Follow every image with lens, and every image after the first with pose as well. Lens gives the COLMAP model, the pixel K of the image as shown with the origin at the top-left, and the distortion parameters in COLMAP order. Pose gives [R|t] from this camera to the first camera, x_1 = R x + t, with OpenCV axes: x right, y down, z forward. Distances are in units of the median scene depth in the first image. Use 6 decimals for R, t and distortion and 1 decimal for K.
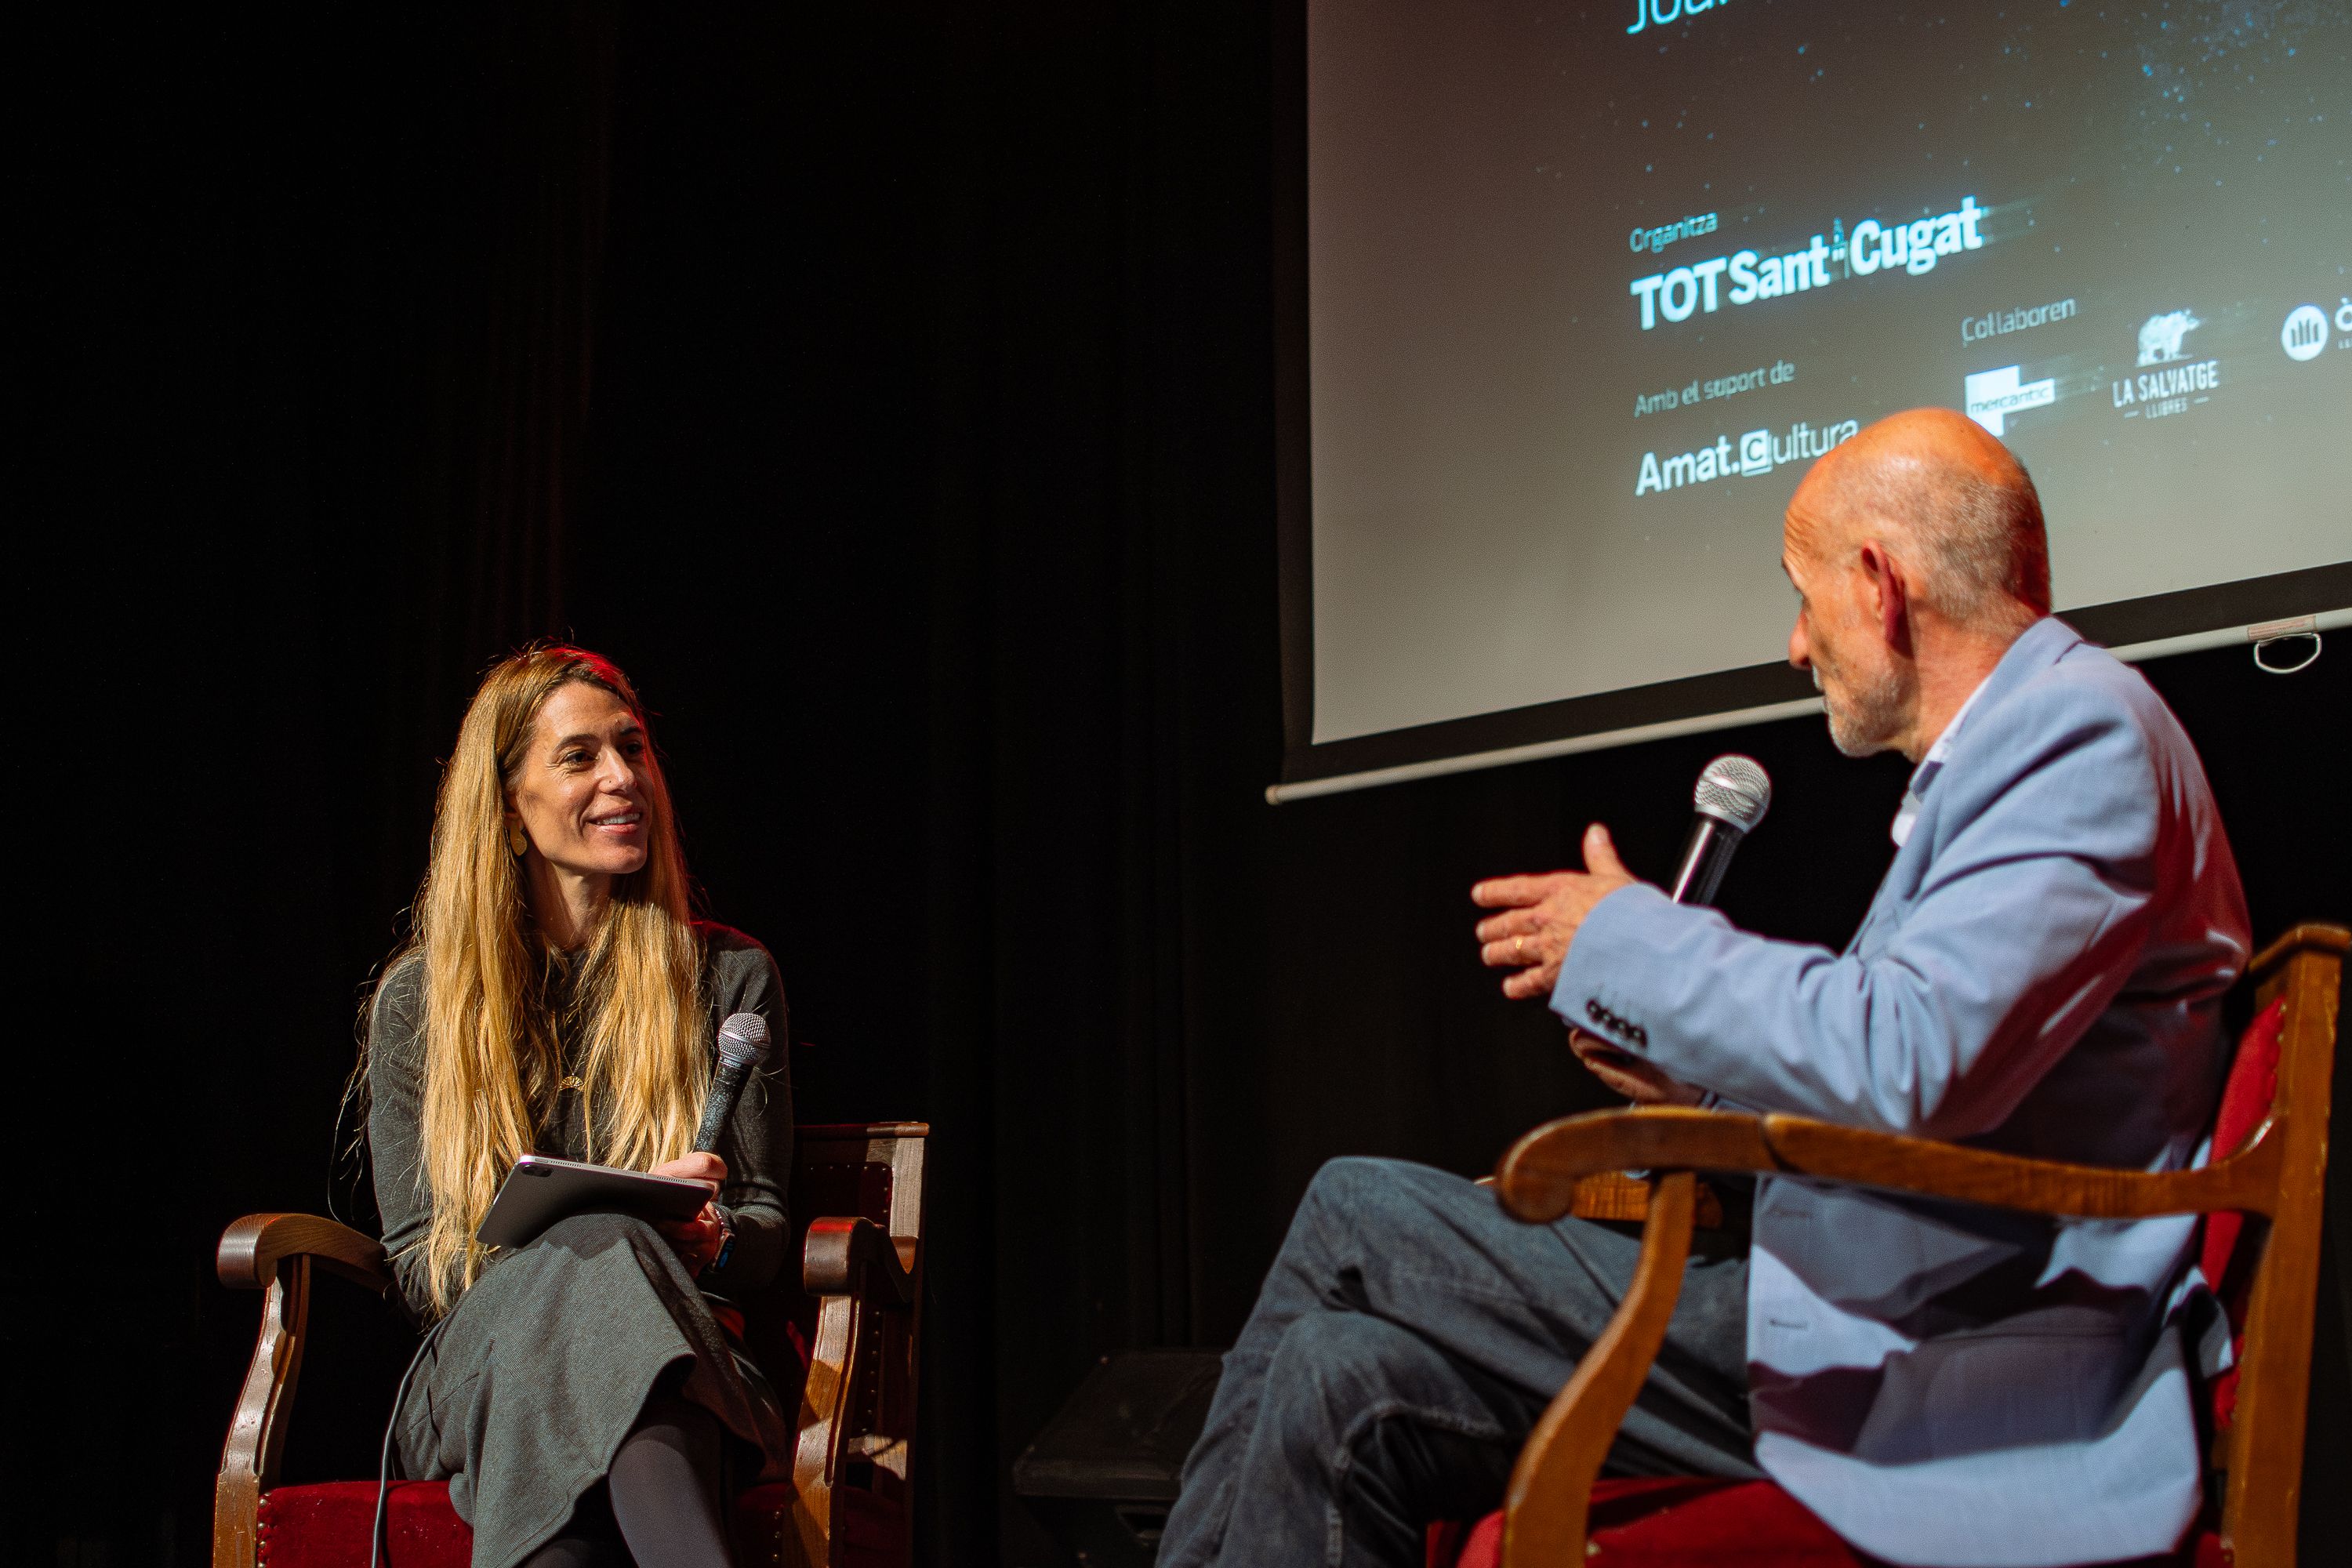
lens RADIAL K [[3896.1, 0, 1343.4], [0, 3896.1, 789.8], [0, 0, 1]] dist [-0.114210, 0.053632]
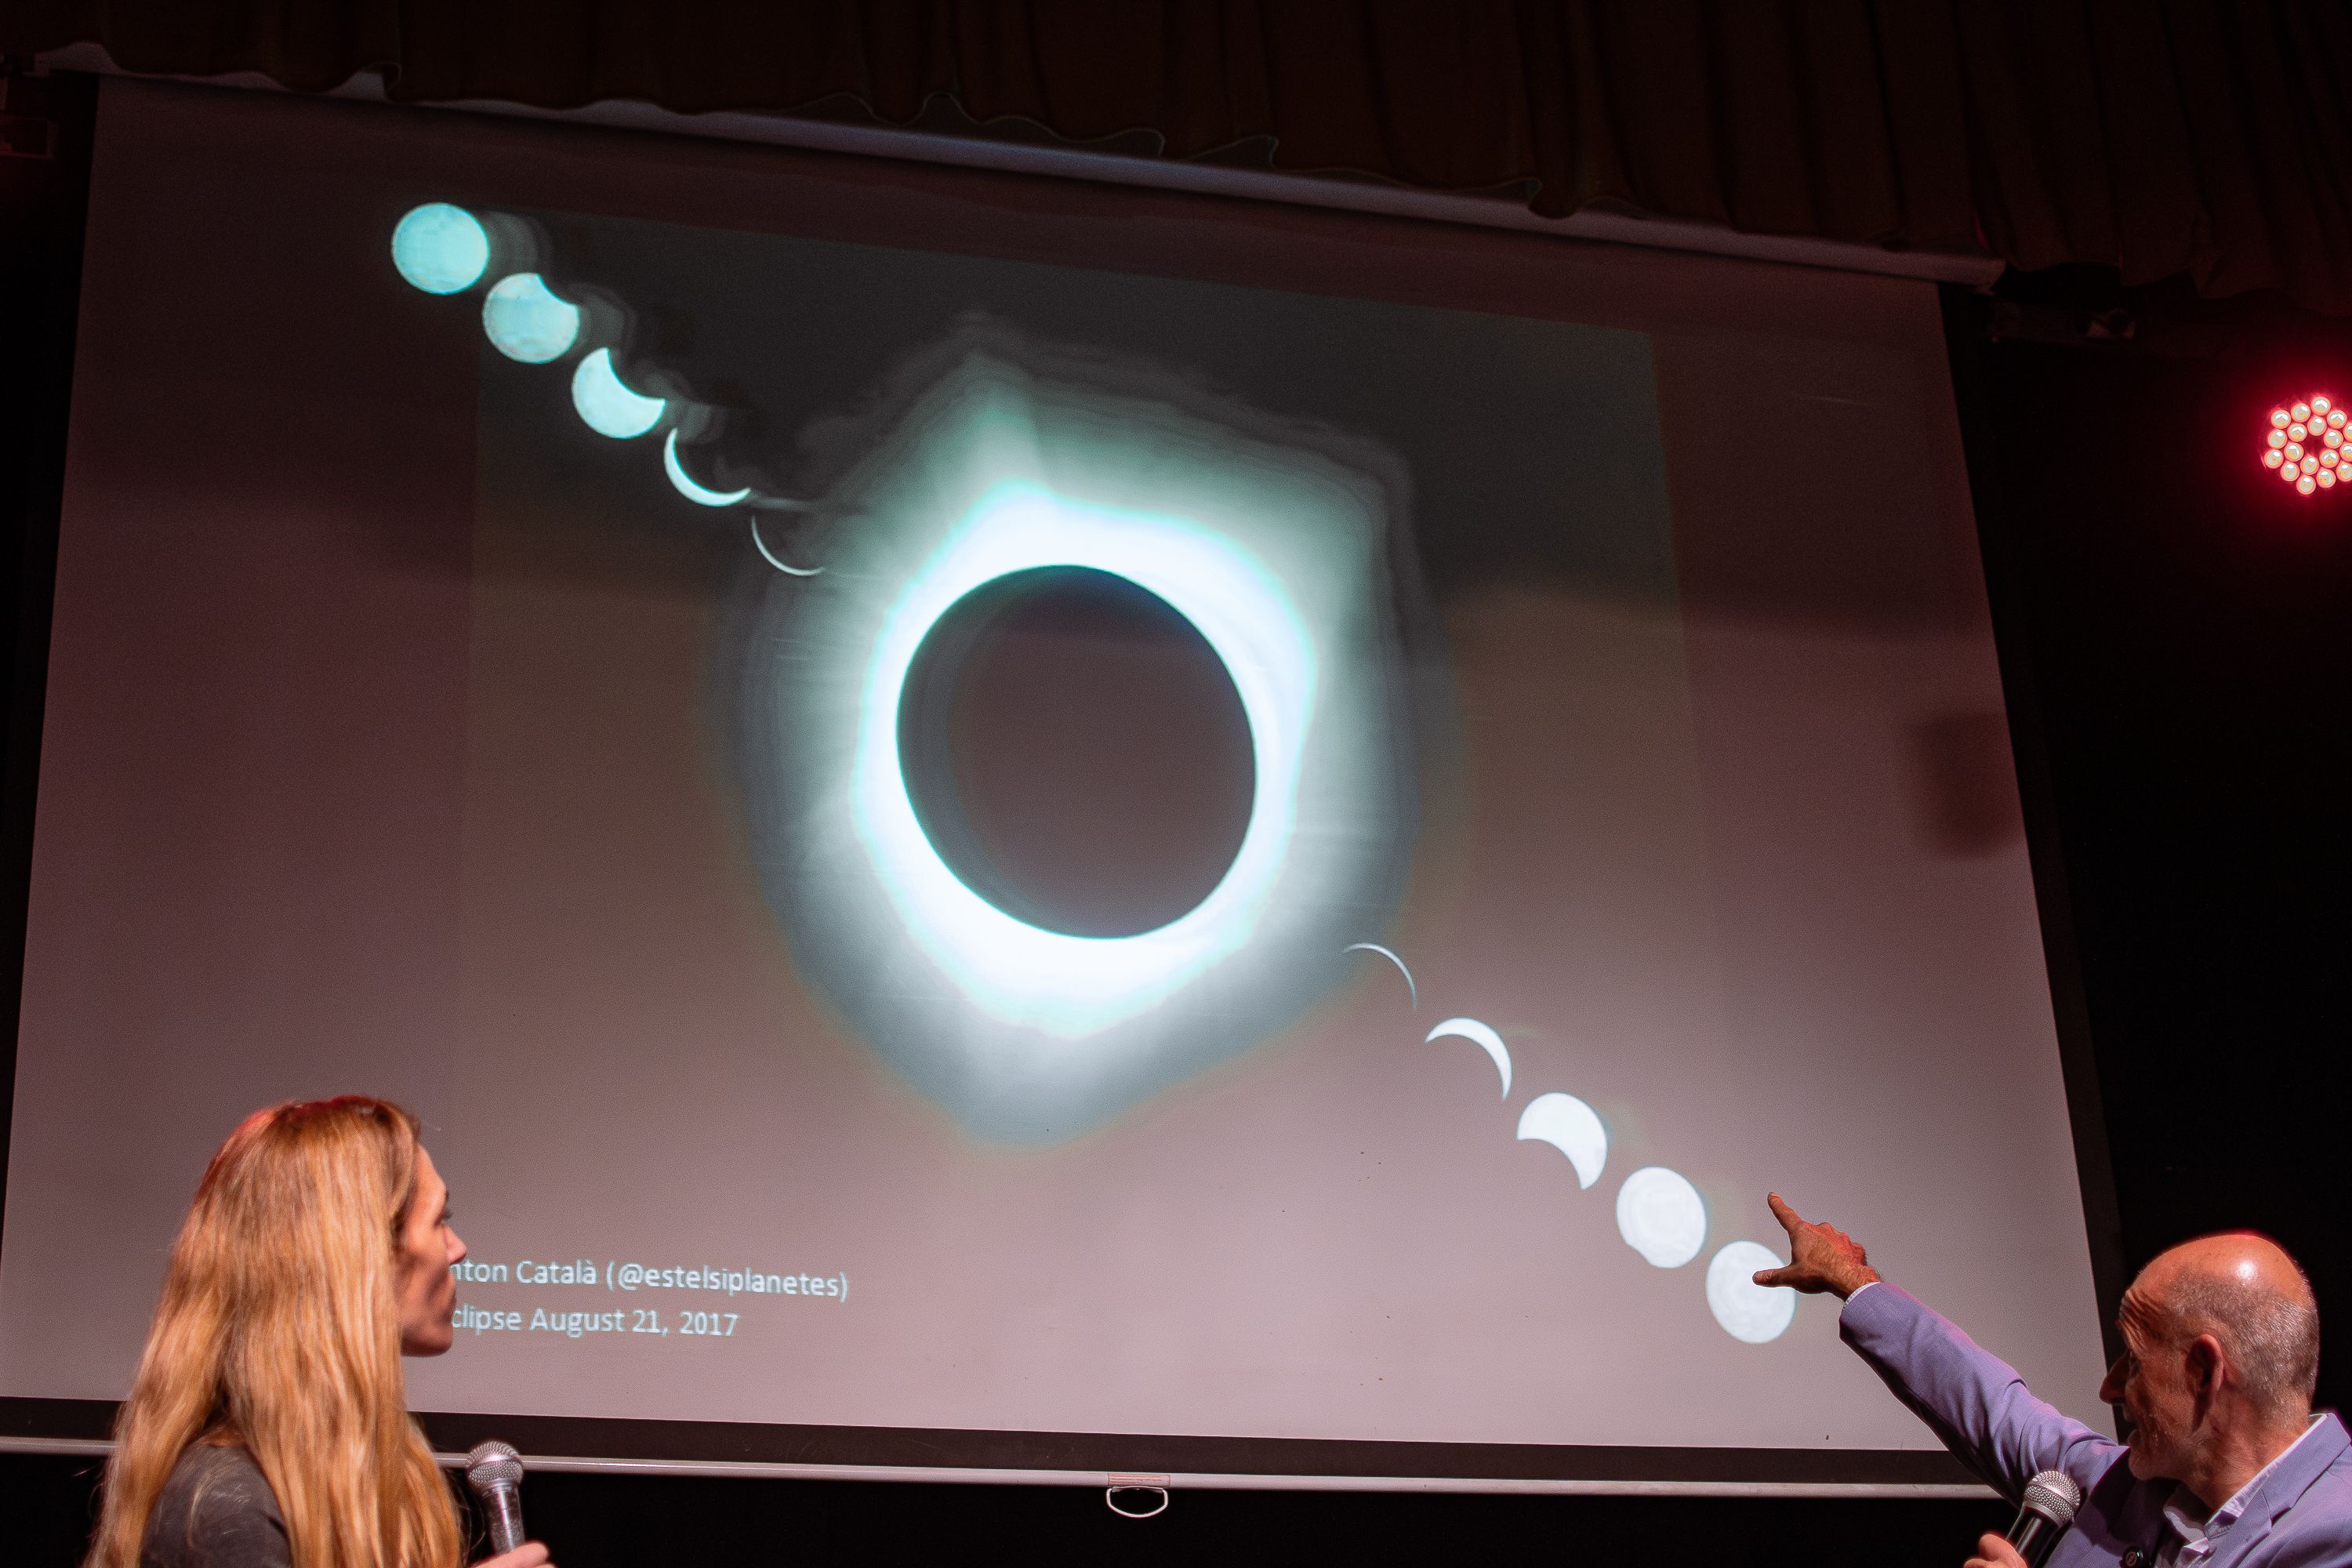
lens RADIAL K [[3771.5, 0, 1176.0], [0, 3771.5, 784.0], [0, 0, 1]] dist [-0.172618, 0.193987]
pose [[0.532768, 0.336314, 0.776564, -0.637972], [-0.100991, 0.936350, -0.336229, 0.128220], [-0.840214, 0.100706, 0.532822, 0.317102]]
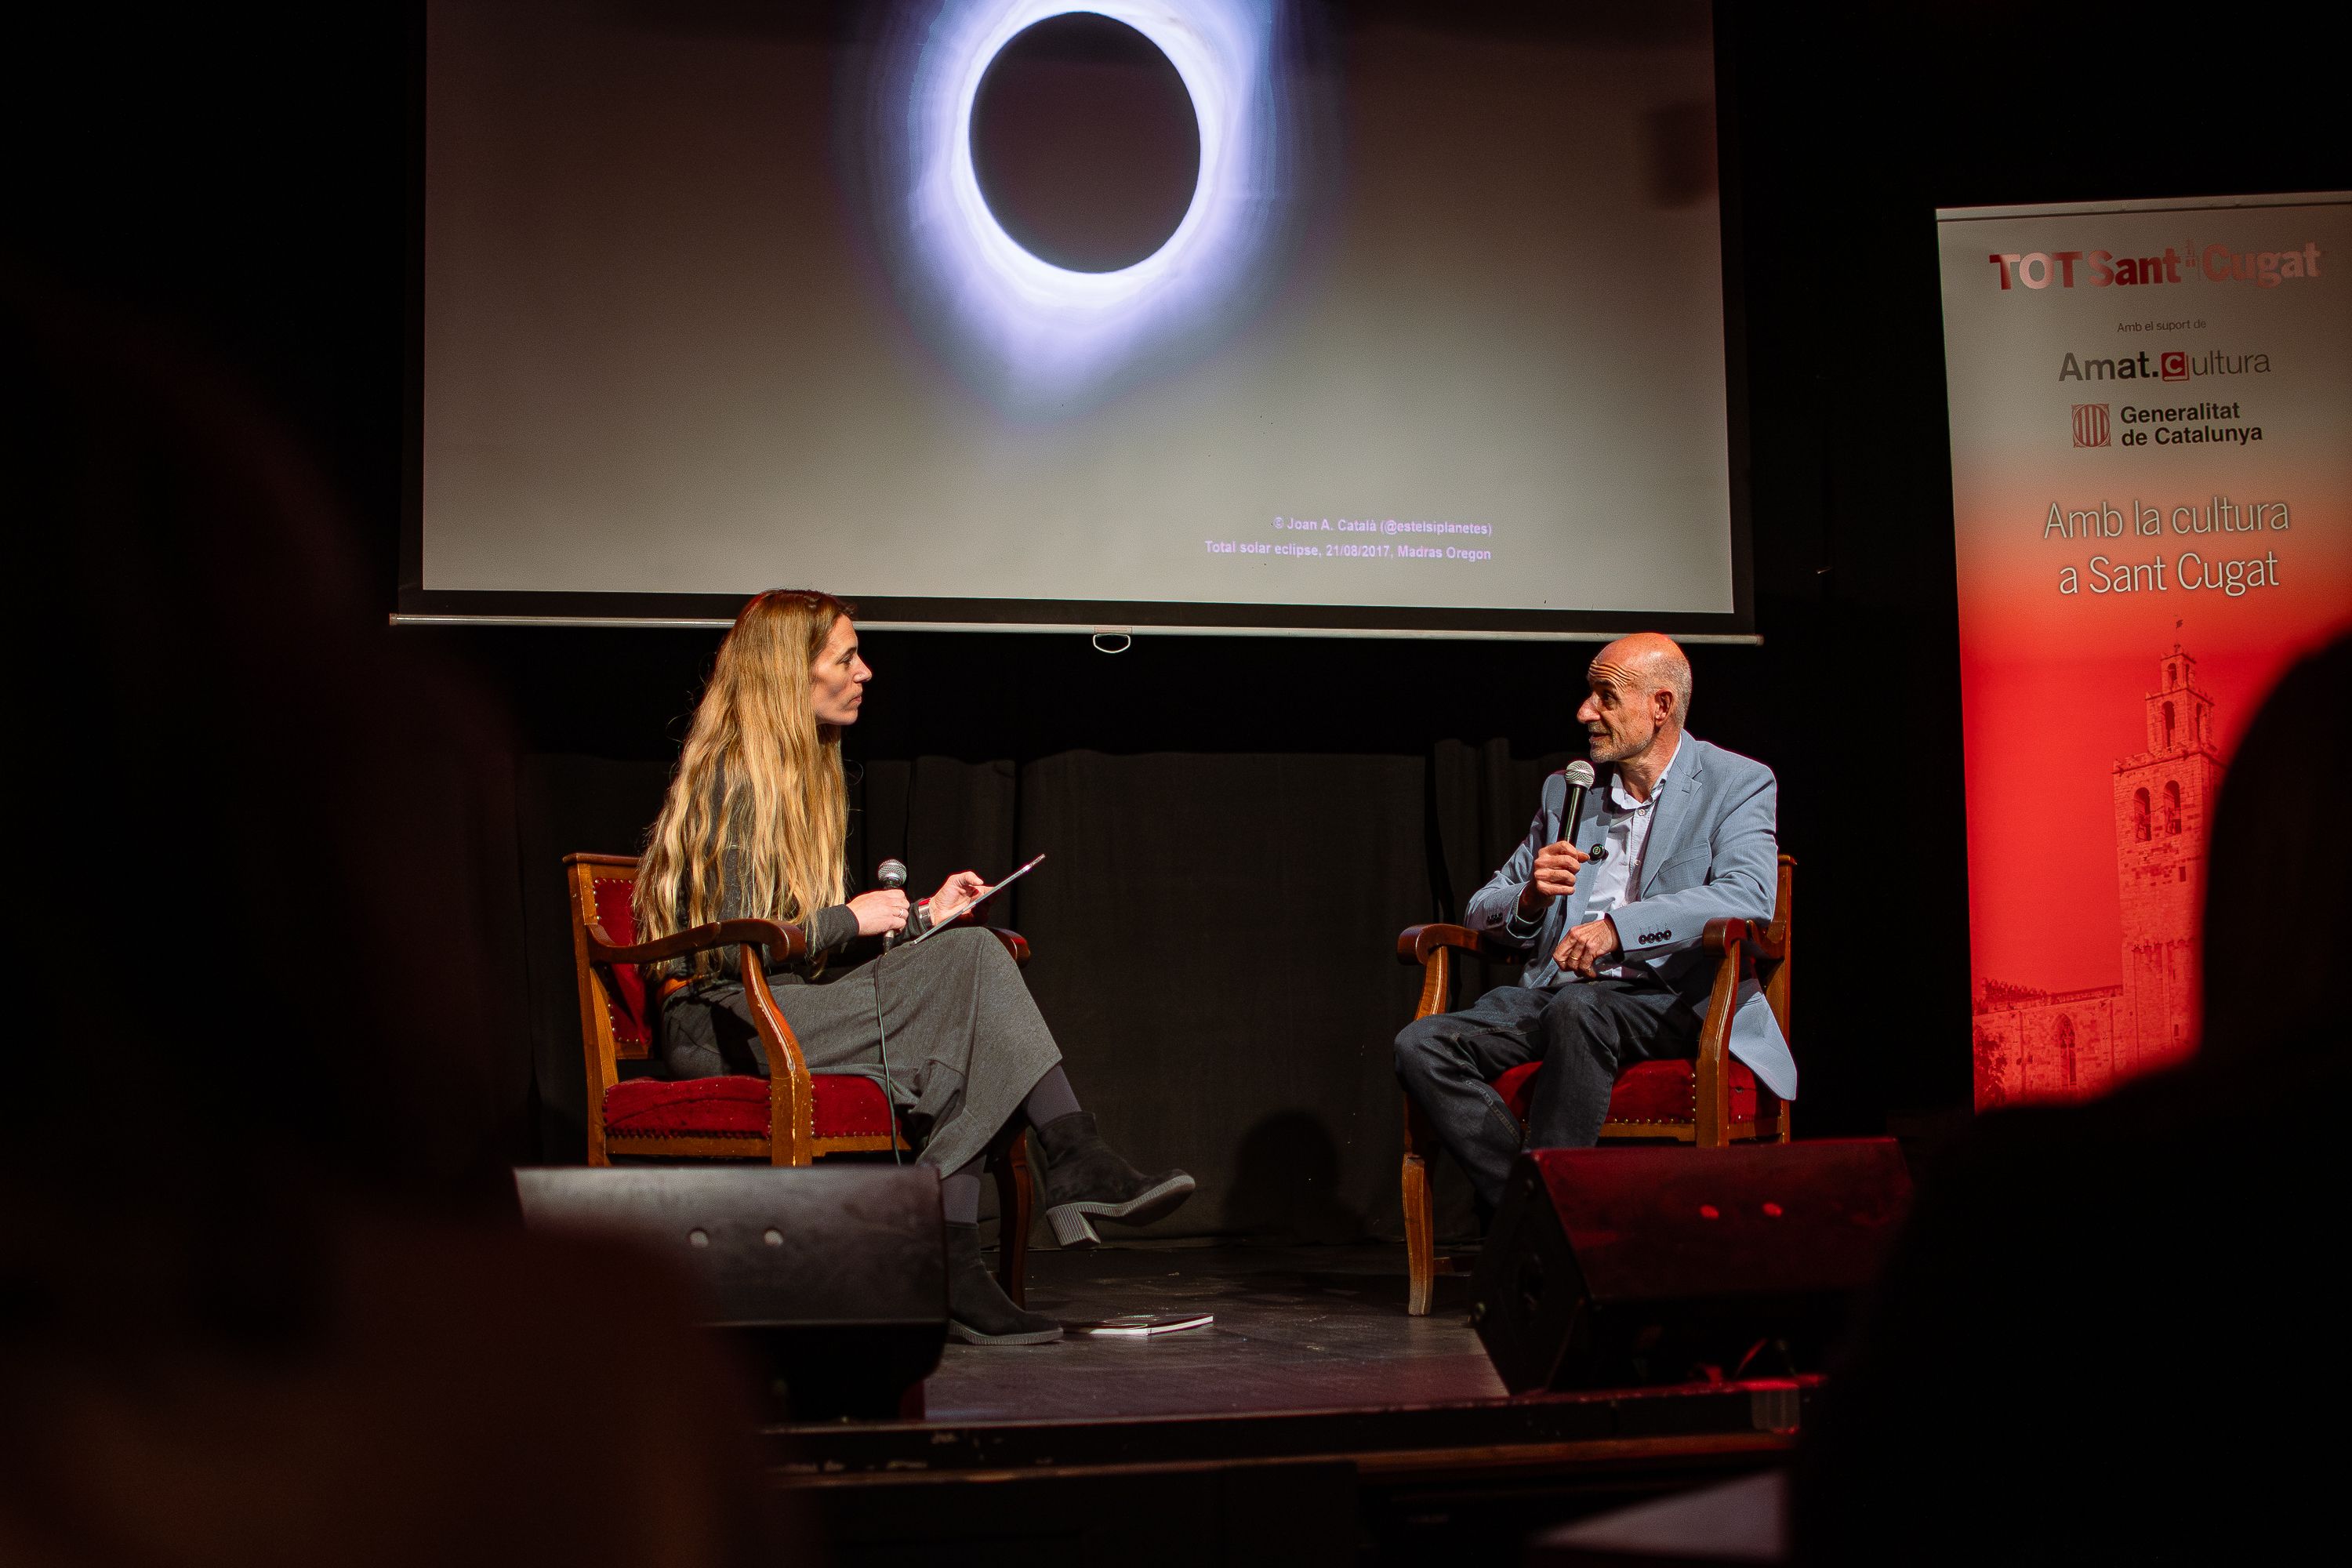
lens RADIAL K [[3771.5, 0, 1176.0], [0, 3771.5, 784.0], [0, 0, 1]] dist [-0.172618, 0.193987]
pose [[0.511552, 0.055952, 0.857429, -1.210094], [-0.136368, 0.990517, 0.016722, -0.001065], [-0.848362, -0.125480, 0.514331, -0.008298]]
